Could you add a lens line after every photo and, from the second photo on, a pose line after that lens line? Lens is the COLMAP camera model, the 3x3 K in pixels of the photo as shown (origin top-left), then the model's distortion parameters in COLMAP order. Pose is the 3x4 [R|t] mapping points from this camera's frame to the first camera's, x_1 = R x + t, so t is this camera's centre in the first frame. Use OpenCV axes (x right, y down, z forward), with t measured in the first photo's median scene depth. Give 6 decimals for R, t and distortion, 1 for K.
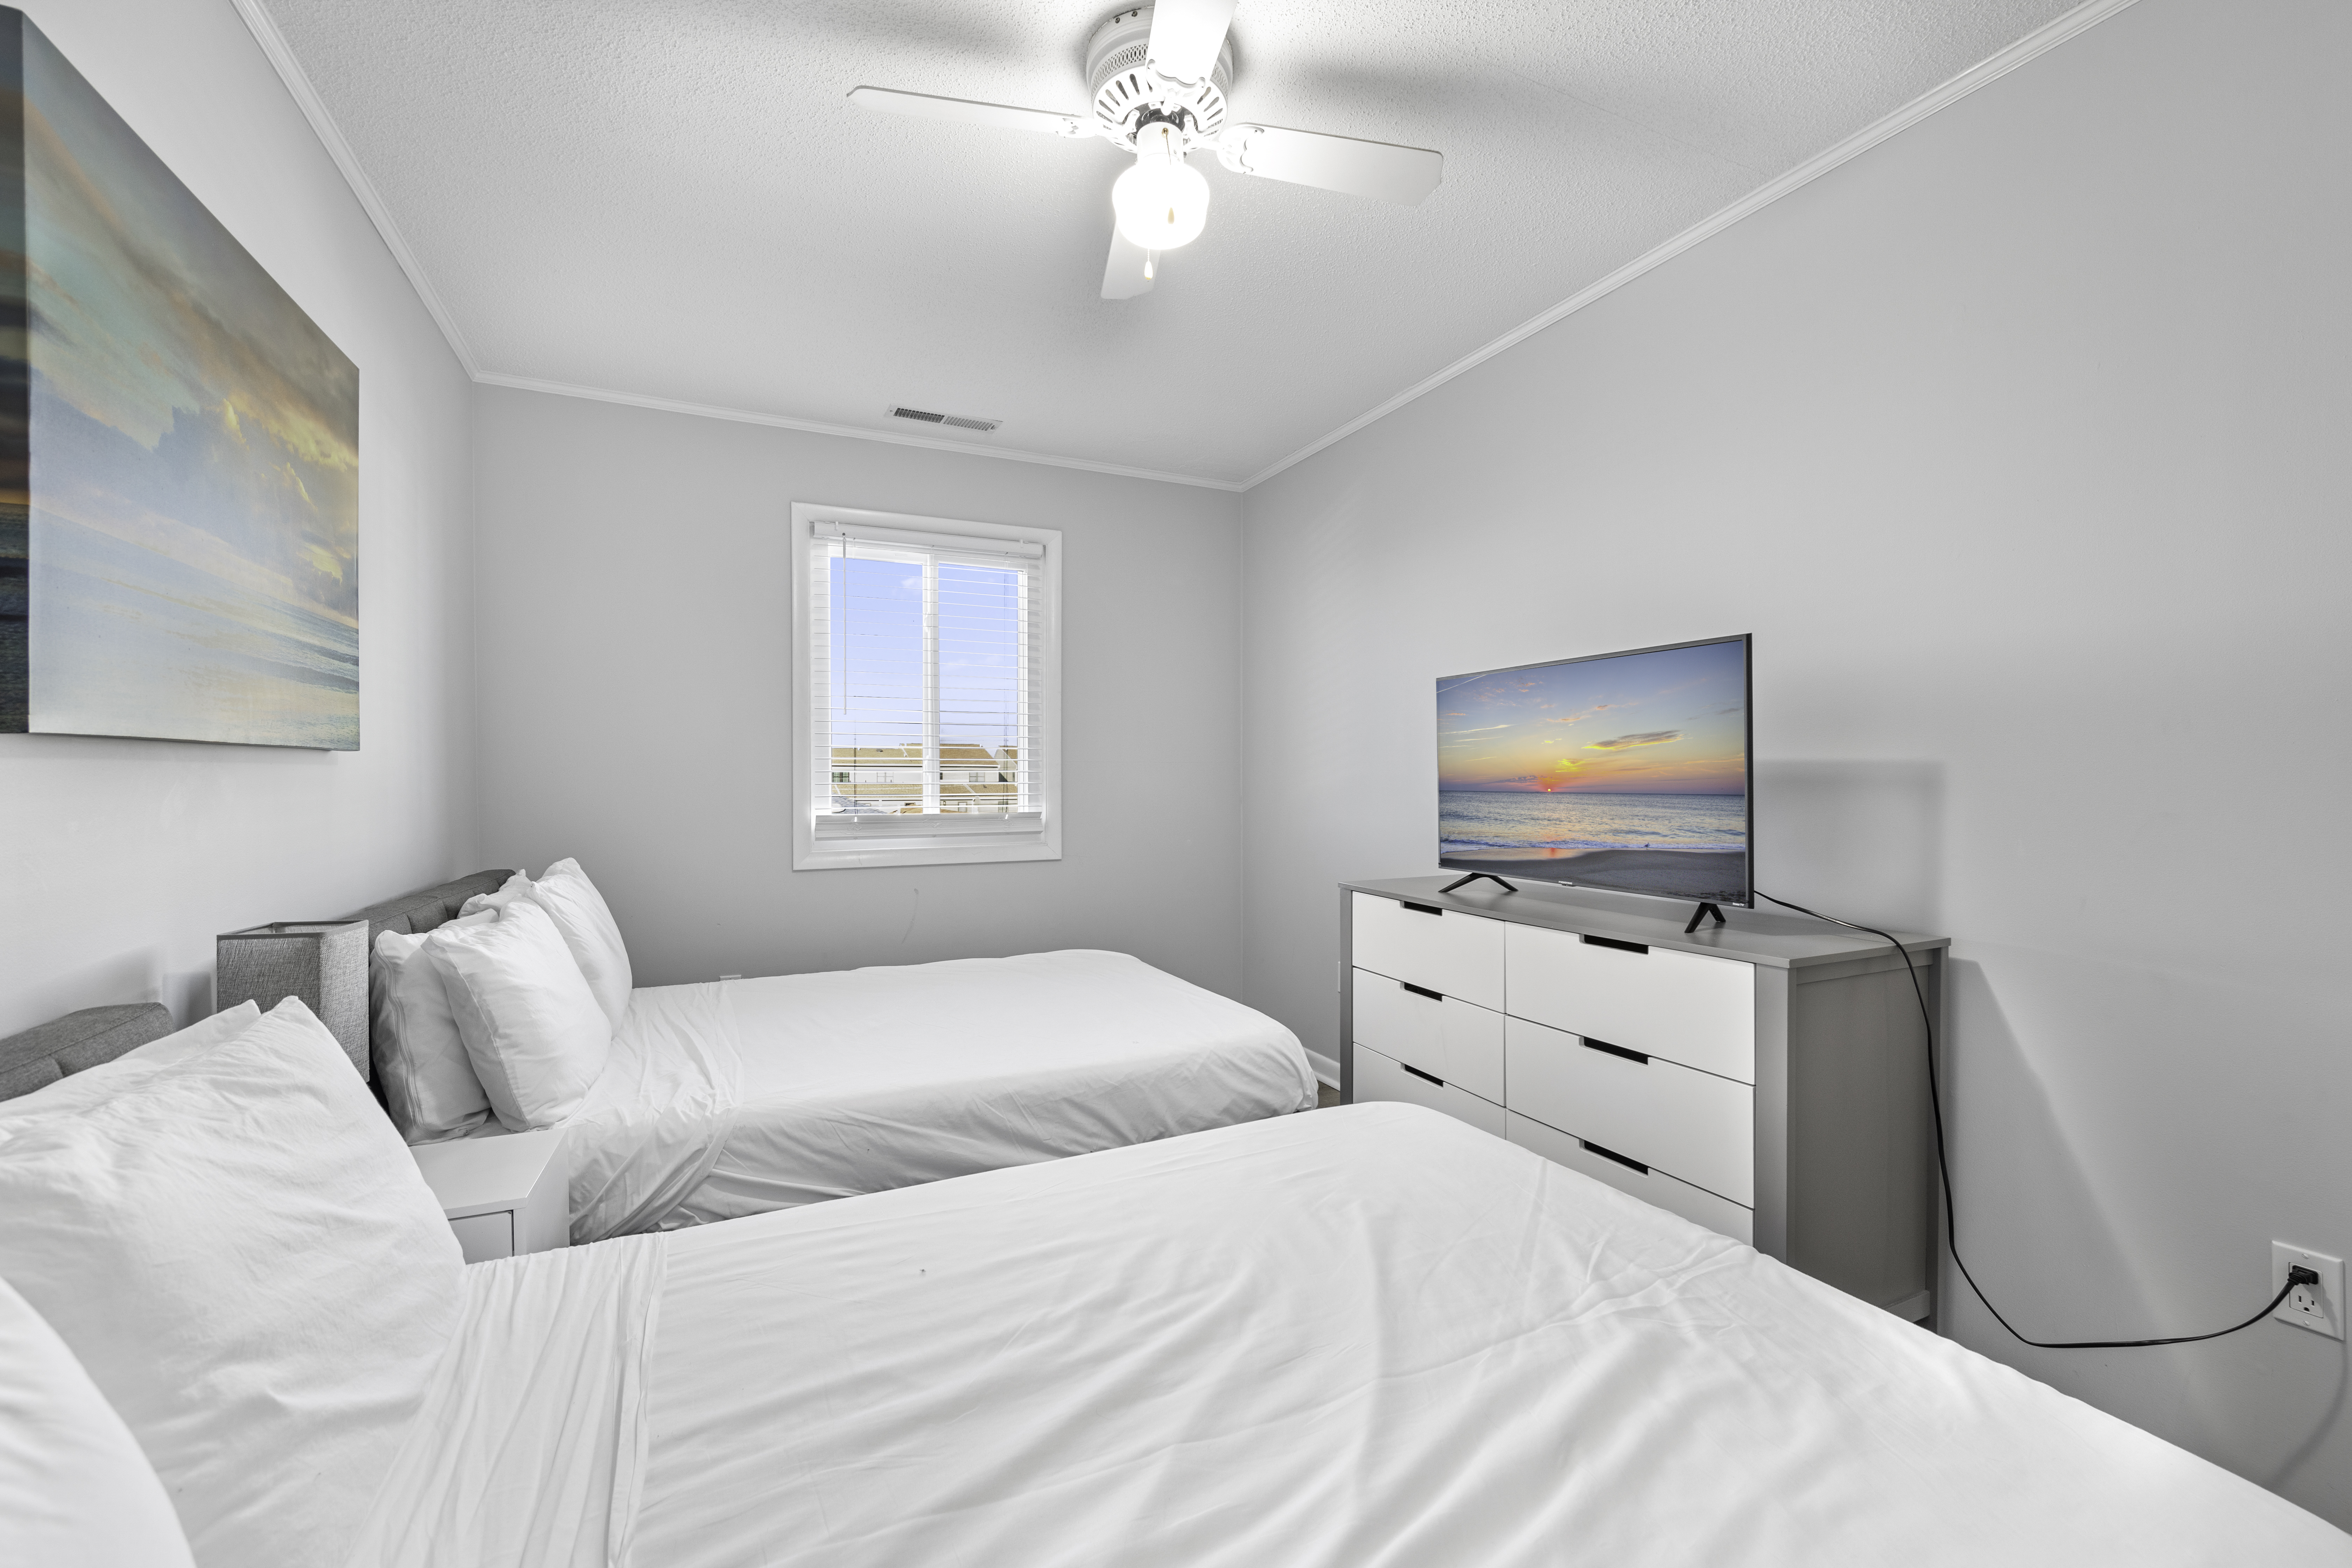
lens RADIAL K [[965.1, 0, 1187.5], [0, 965.1, 787.1], [0, 0, 1]] dist [0.003069, -0.000405]
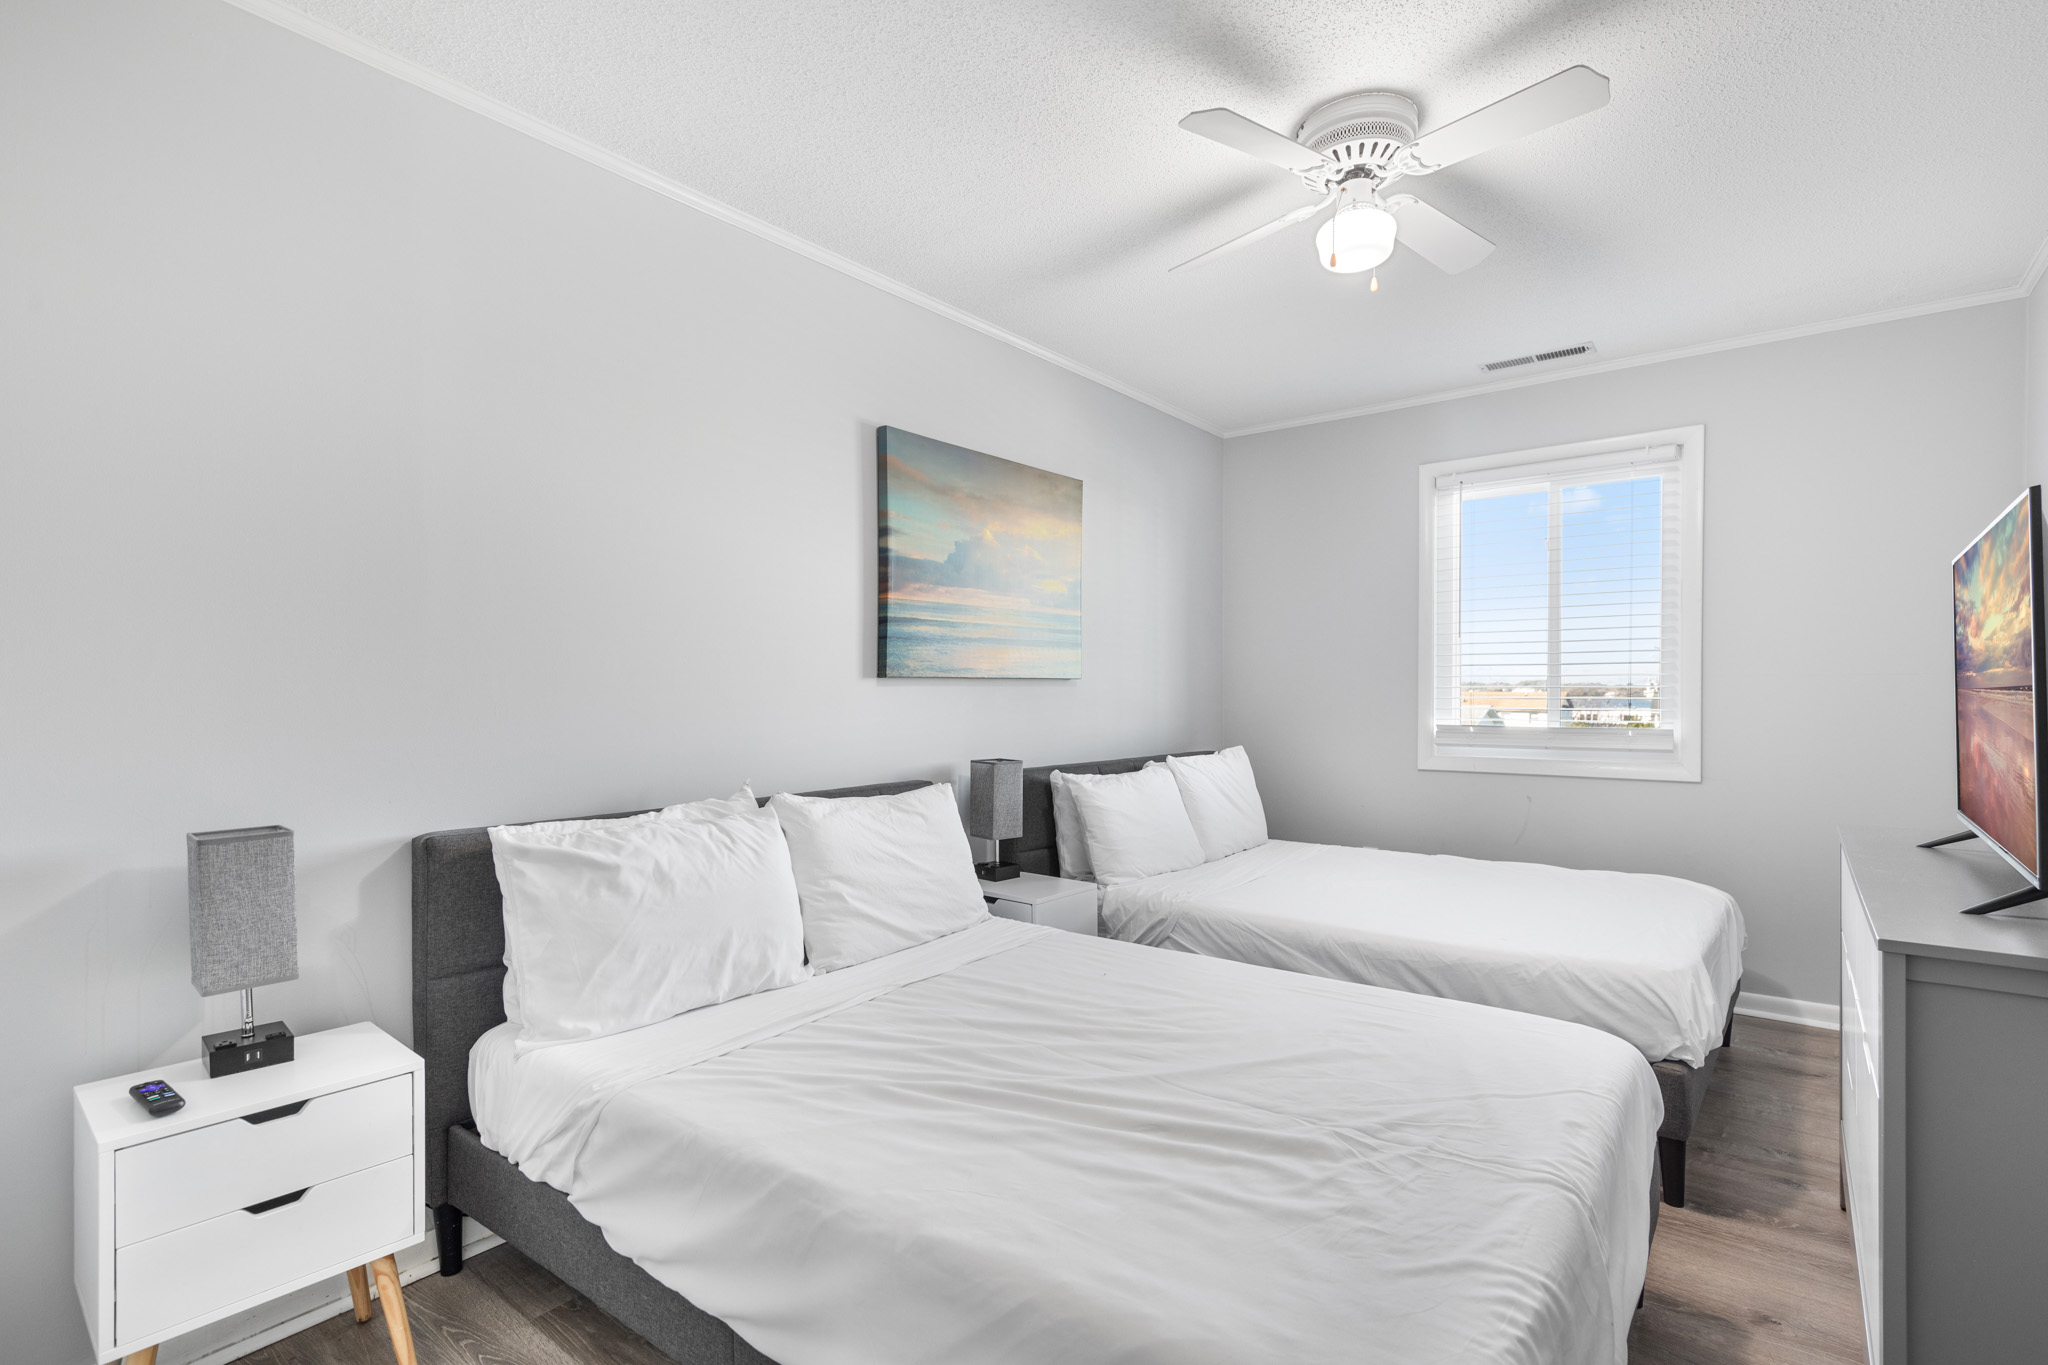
lens RADIAL K [[968.8, 0, 1060.7], [0, 968.8, 689.6], [0, 0, 1]] dist [0.002062, 0.000121]
pose [[0.467528, 0.000294, -0.883978, 0.878350], [-0.009177, 0.999948, -0.004521, -0.006962], [0.883930, 0.010226, 0.467507, 0.069019]]
